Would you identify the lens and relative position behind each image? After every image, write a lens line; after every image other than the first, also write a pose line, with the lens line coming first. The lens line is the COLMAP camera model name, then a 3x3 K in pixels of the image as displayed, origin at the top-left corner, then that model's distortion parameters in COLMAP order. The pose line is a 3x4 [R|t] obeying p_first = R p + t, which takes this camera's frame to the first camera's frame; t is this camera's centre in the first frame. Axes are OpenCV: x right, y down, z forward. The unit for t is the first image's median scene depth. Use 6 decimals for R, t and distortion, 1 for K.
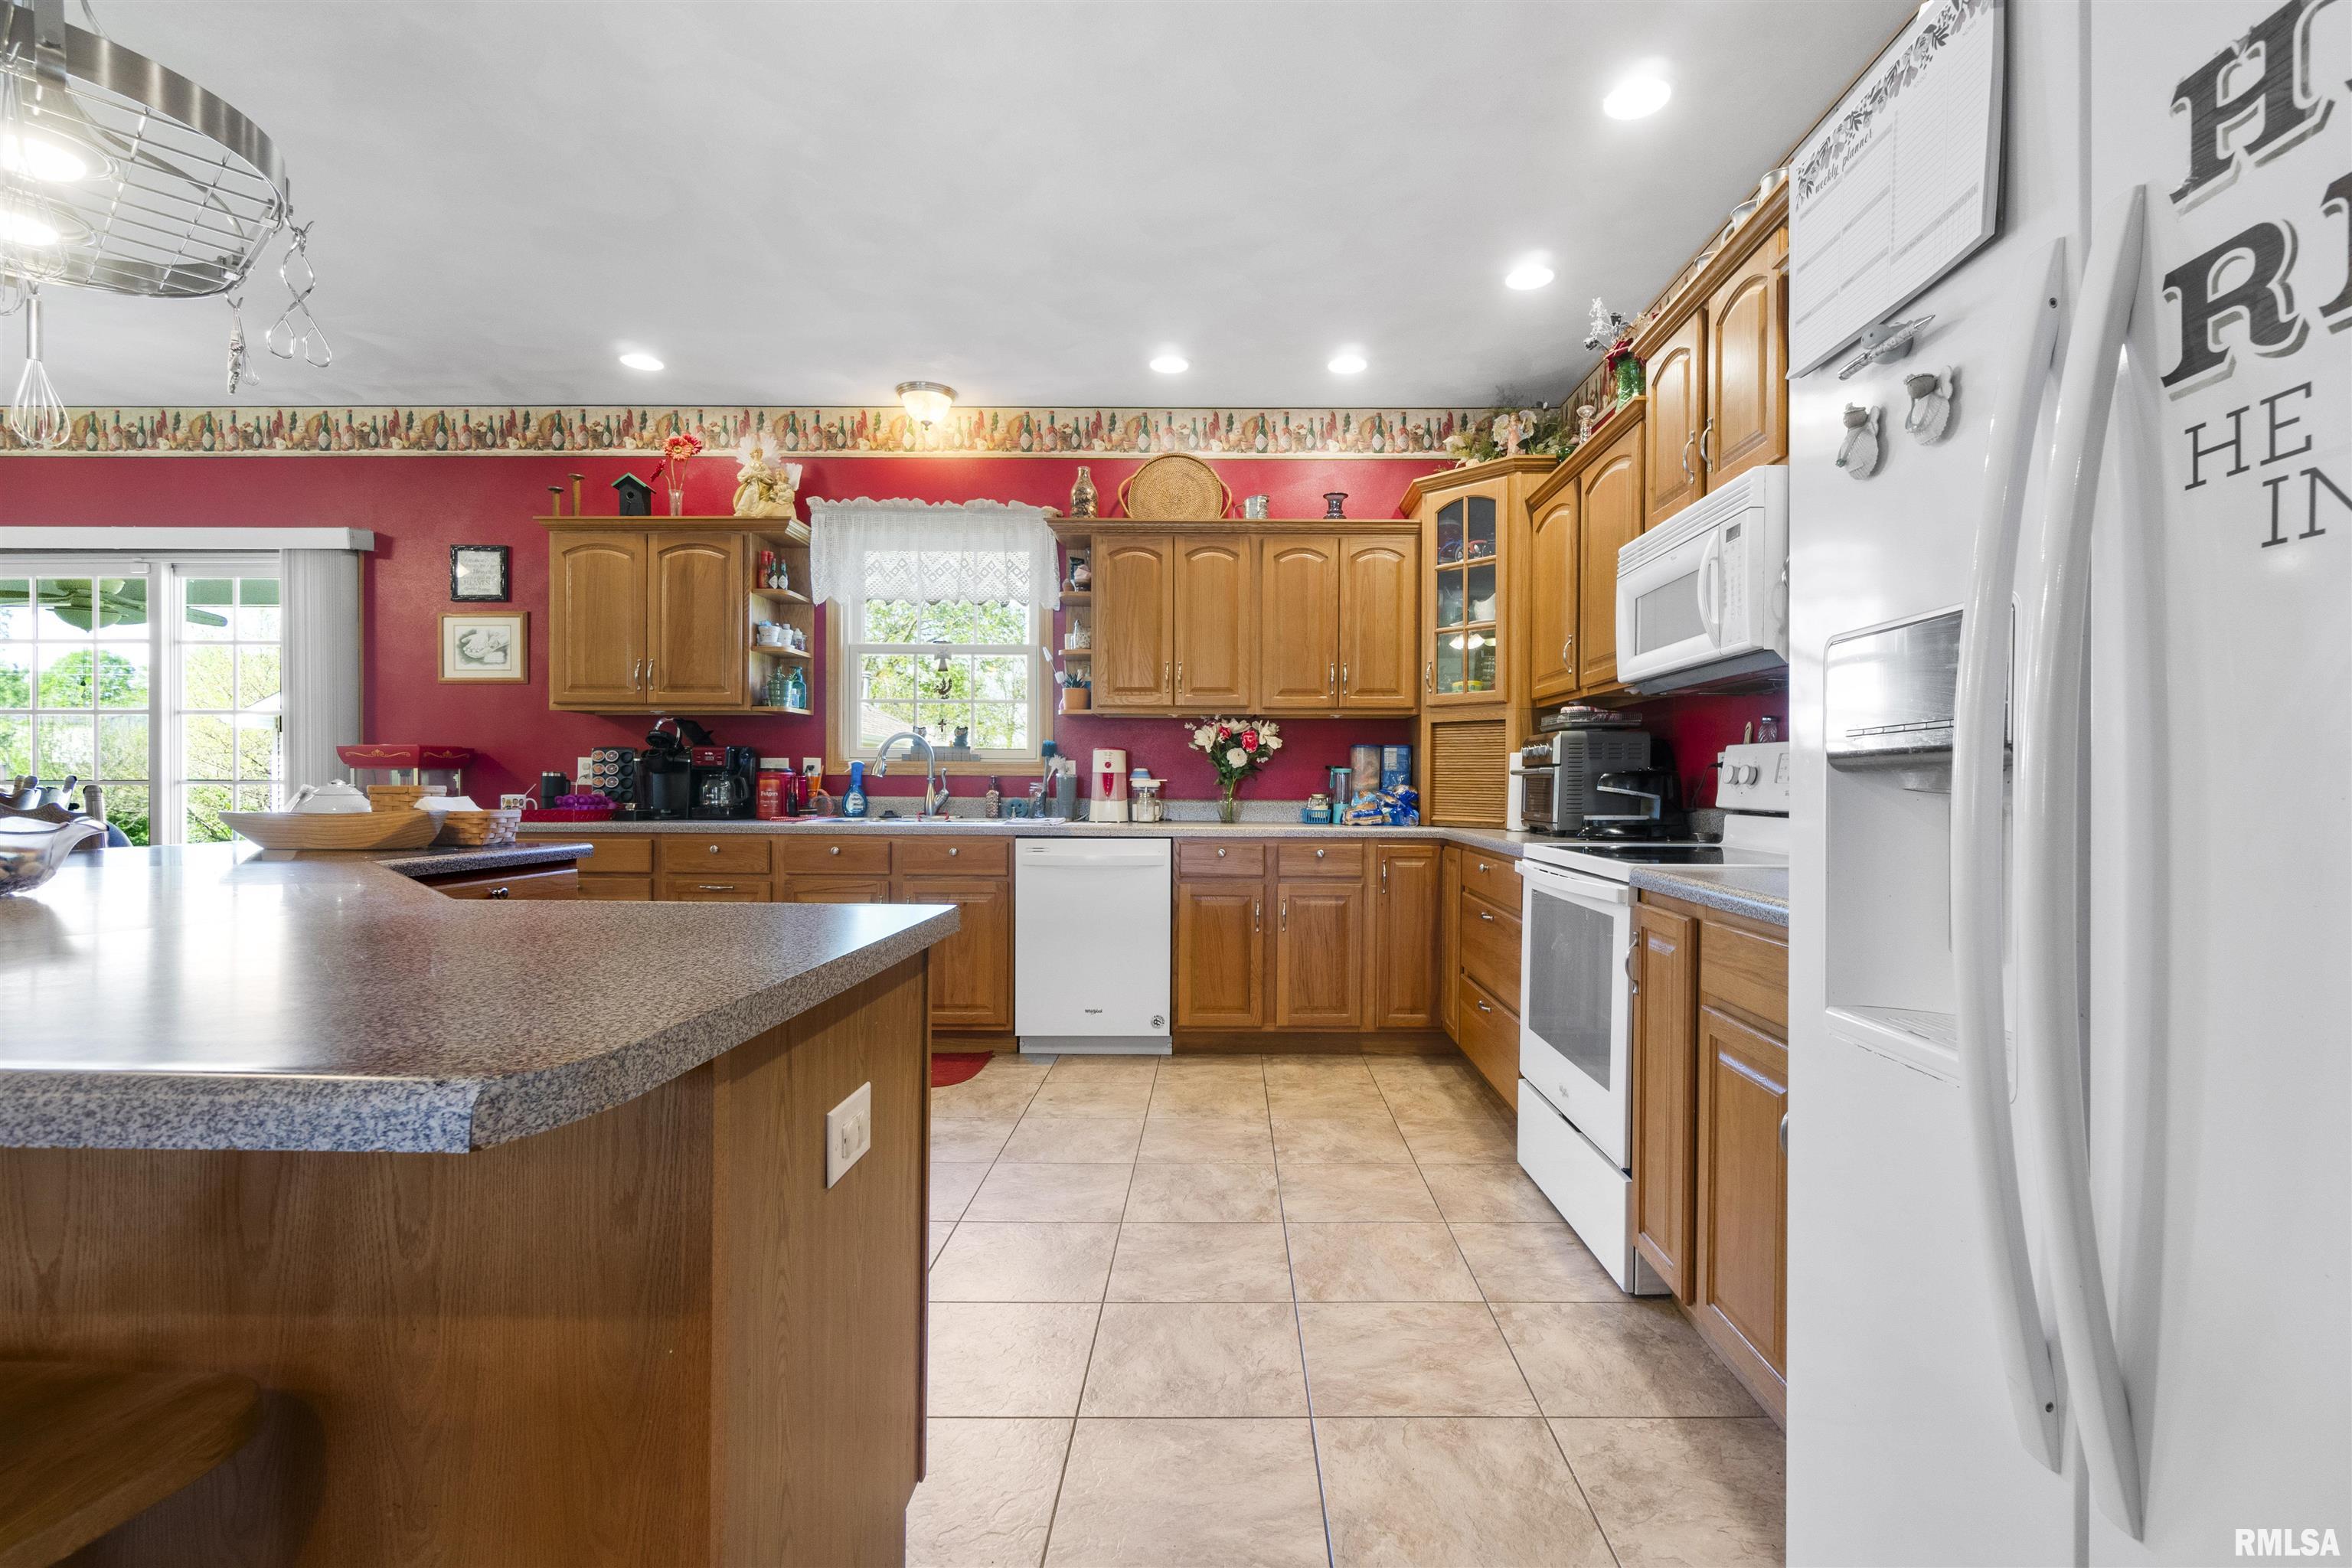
lens RADIAL K [[1056.7, 0, 1236.0], [0, 1056.7, 787.2], [0, 0, 1]] dist [-0.003564, -0.000990]
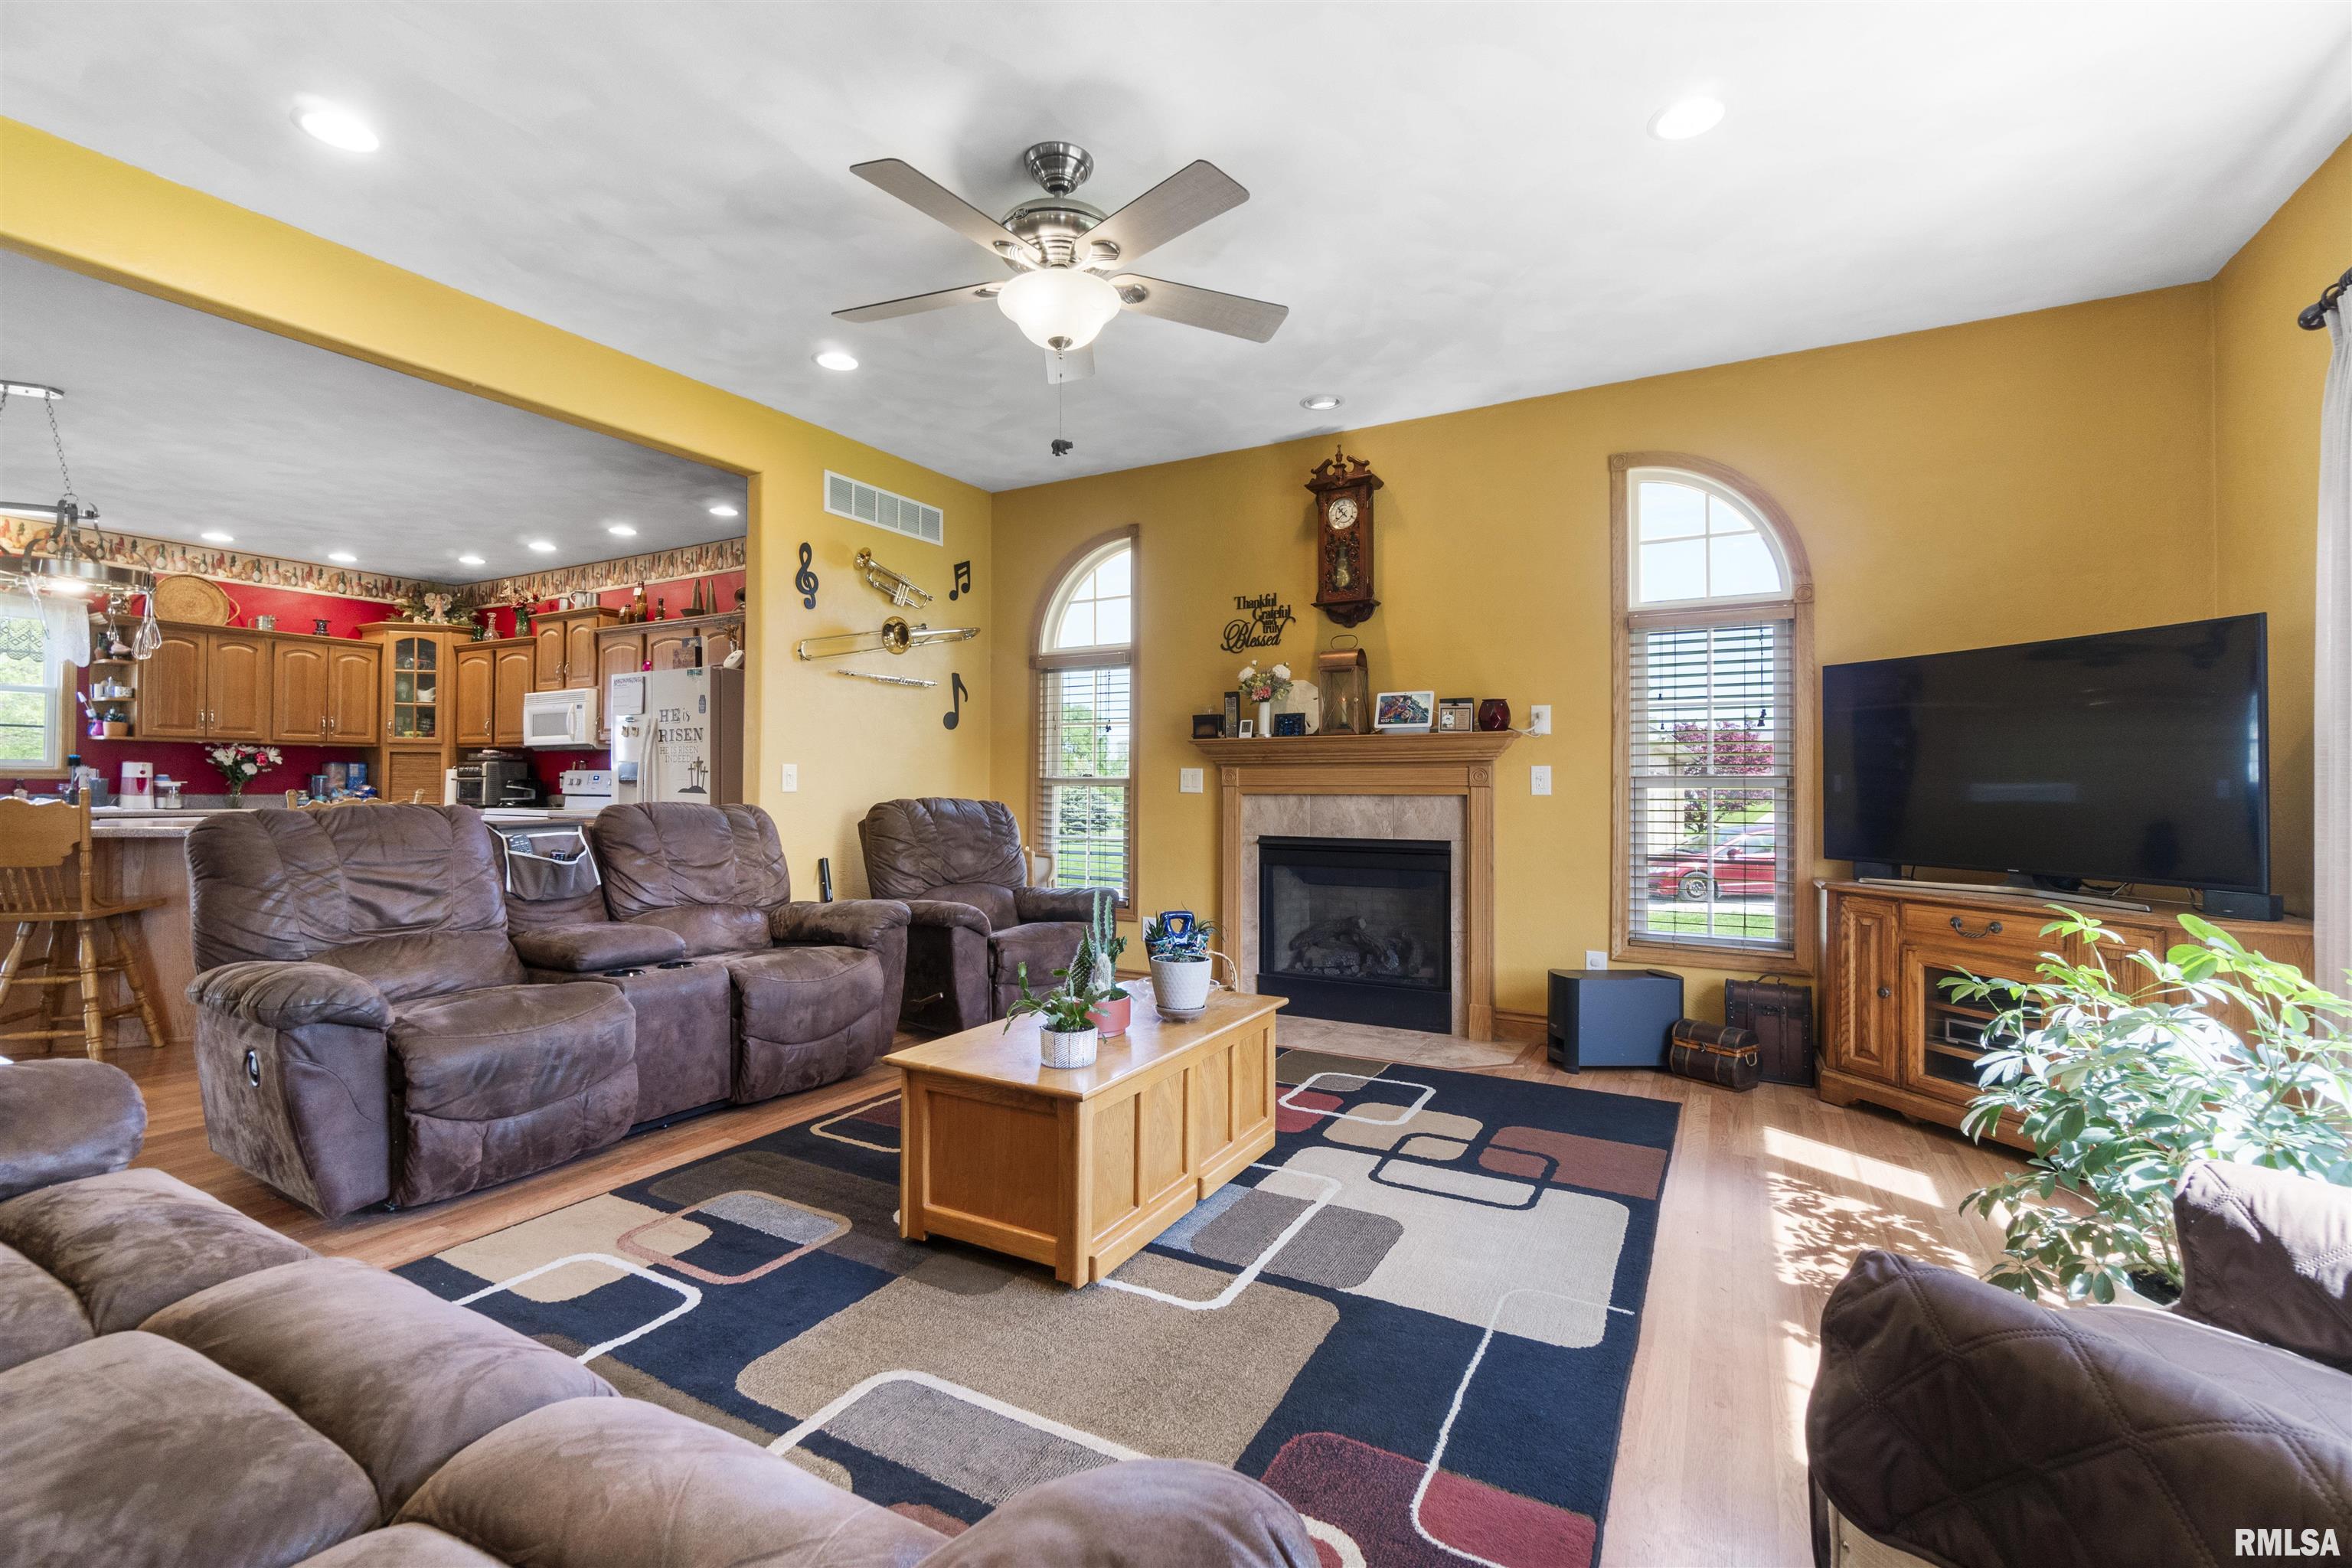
lens RADIAL K [[1015.8, 0, 1162.9], [0, 1015.8, 766.7], [0, 0, 1]] dist [-0.004471, 0.000450]
pose [[0.494927, 0.013791, 0.868825, -0.669017], [0.001572, 0.999858, -0.016766, -0.002376], [-0.868933, 0.009664, 0.494835, -1.041200]]
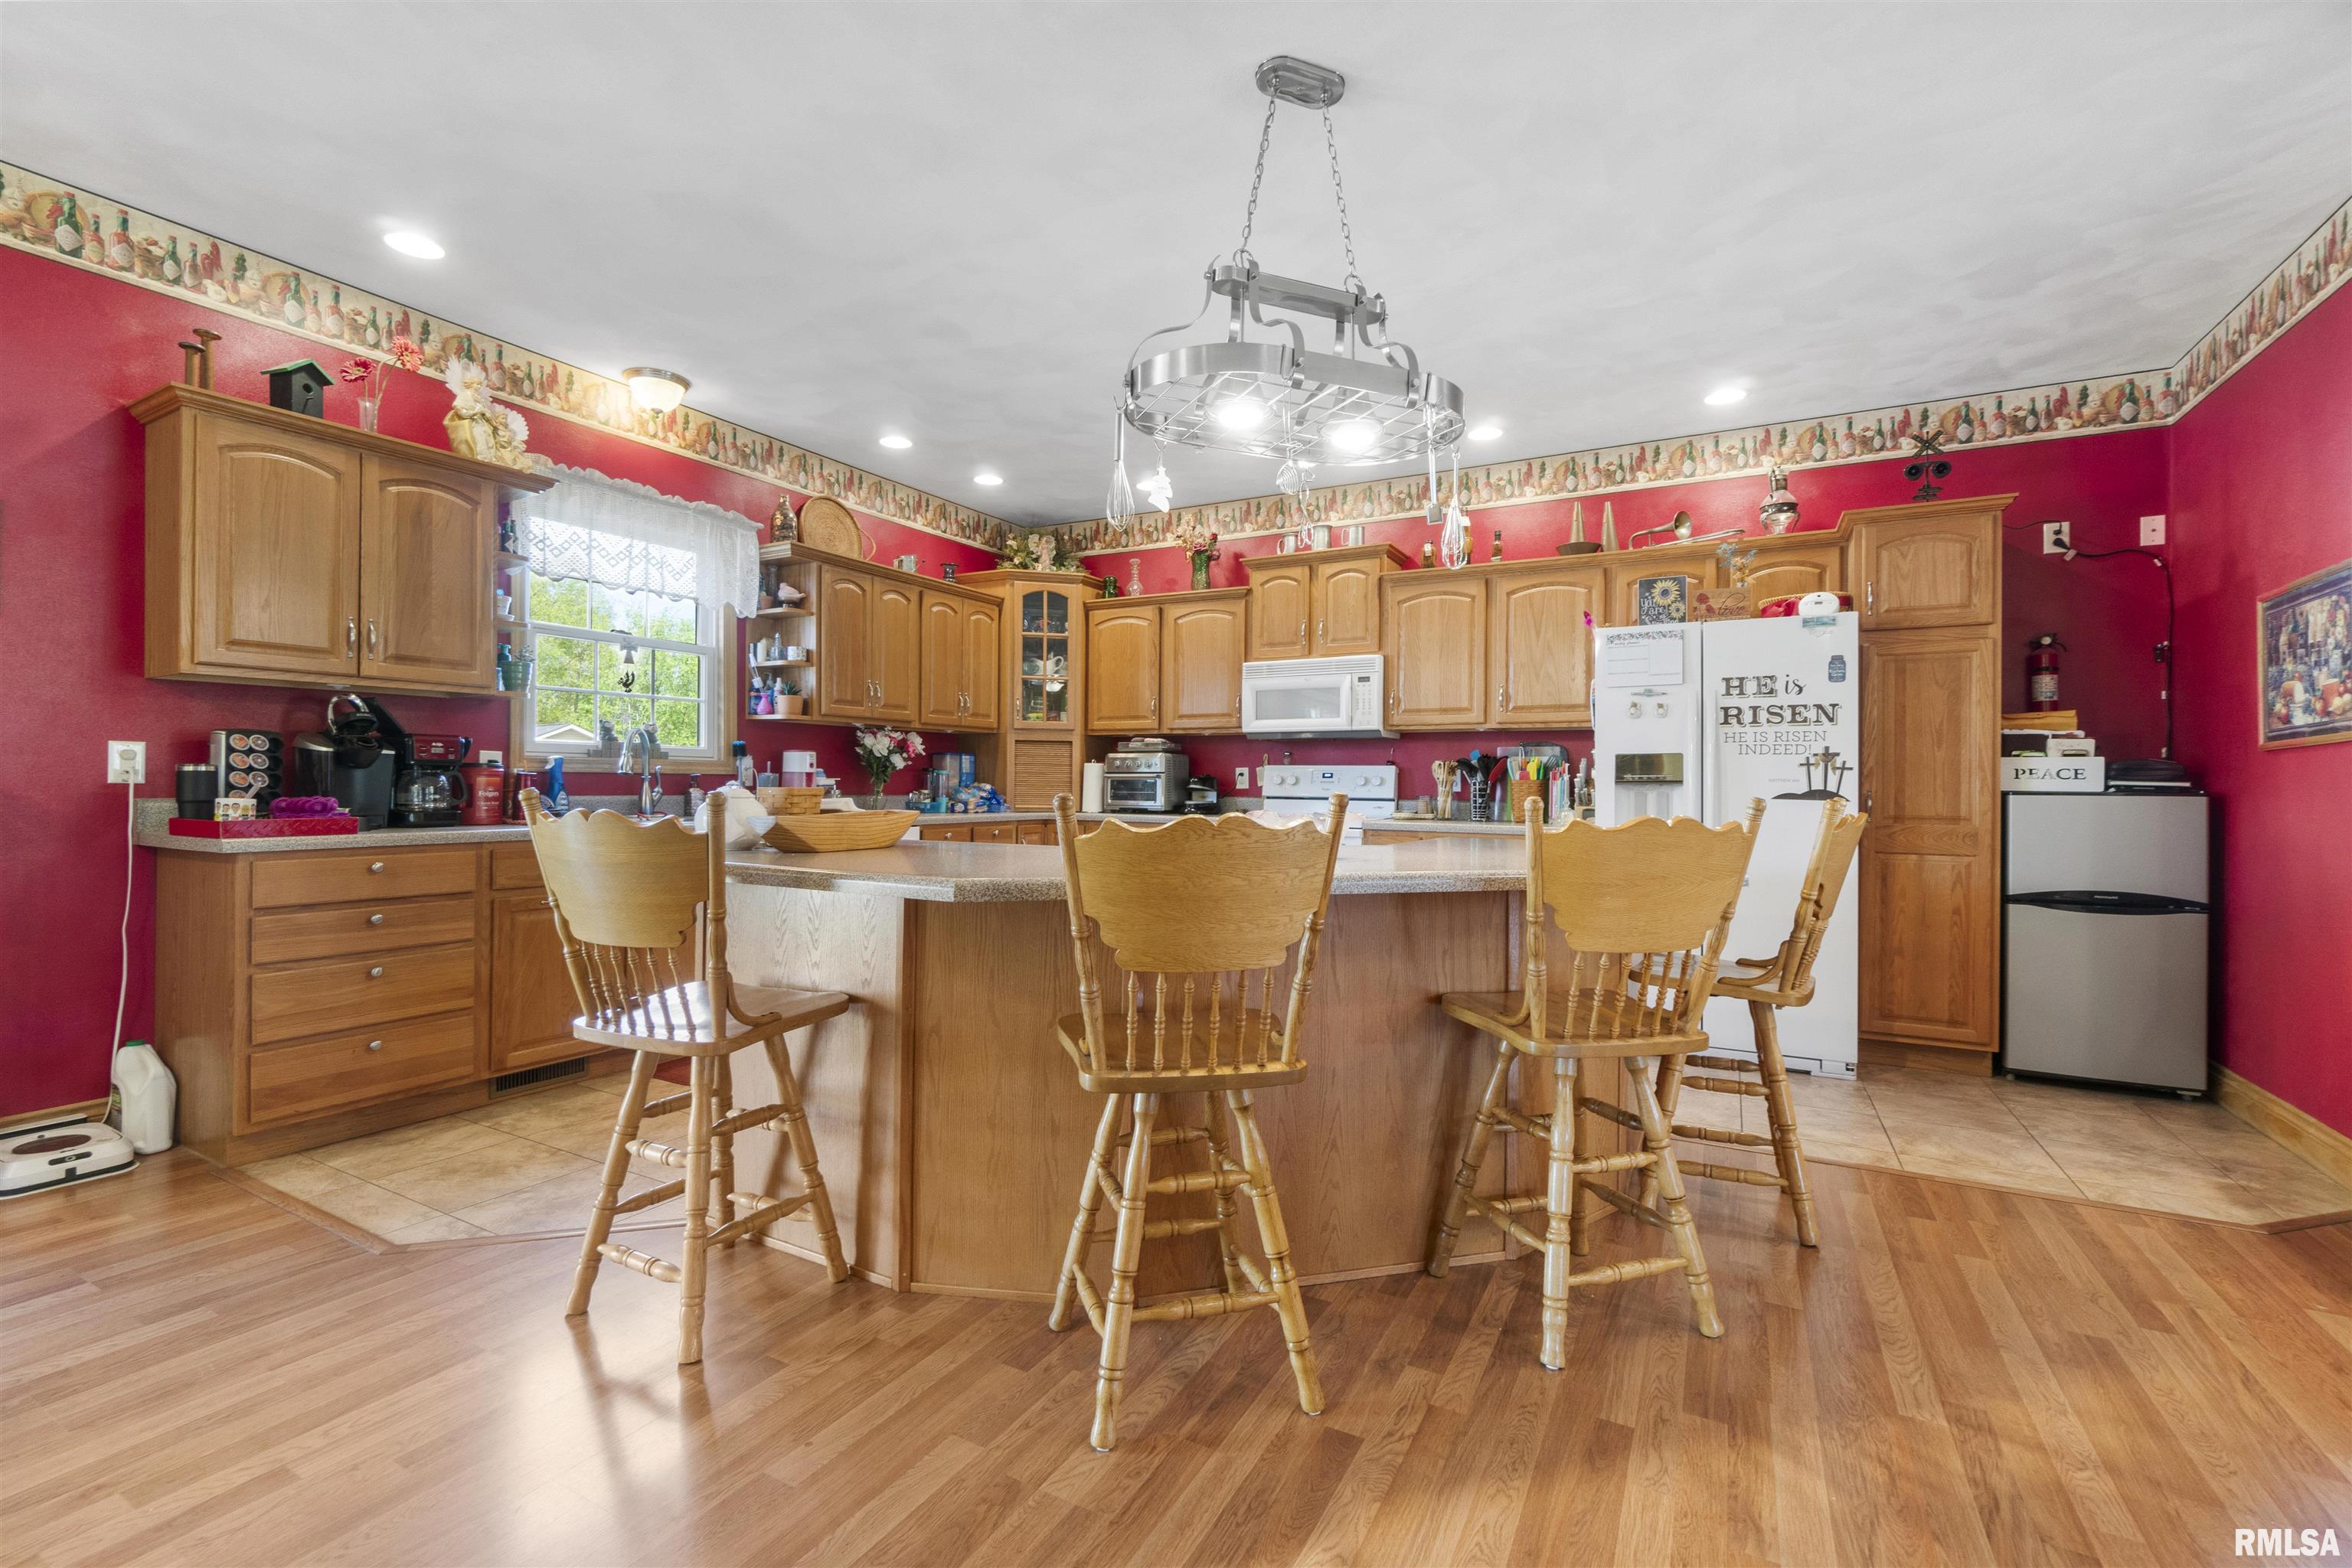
lens RADIAL K [[1015.8, 0, 1164.0], [0, 1015.8, 782.8], [0, 0, 1]] dist [-0.004471, 0.000450]
pose [[0.494842, -0.000400, 0.868983, -0.874923], [-0.003329, 0.999992, 0.002356, -0.006369], [-0.868976, -0.004059, 0.494837, 0.130835]]
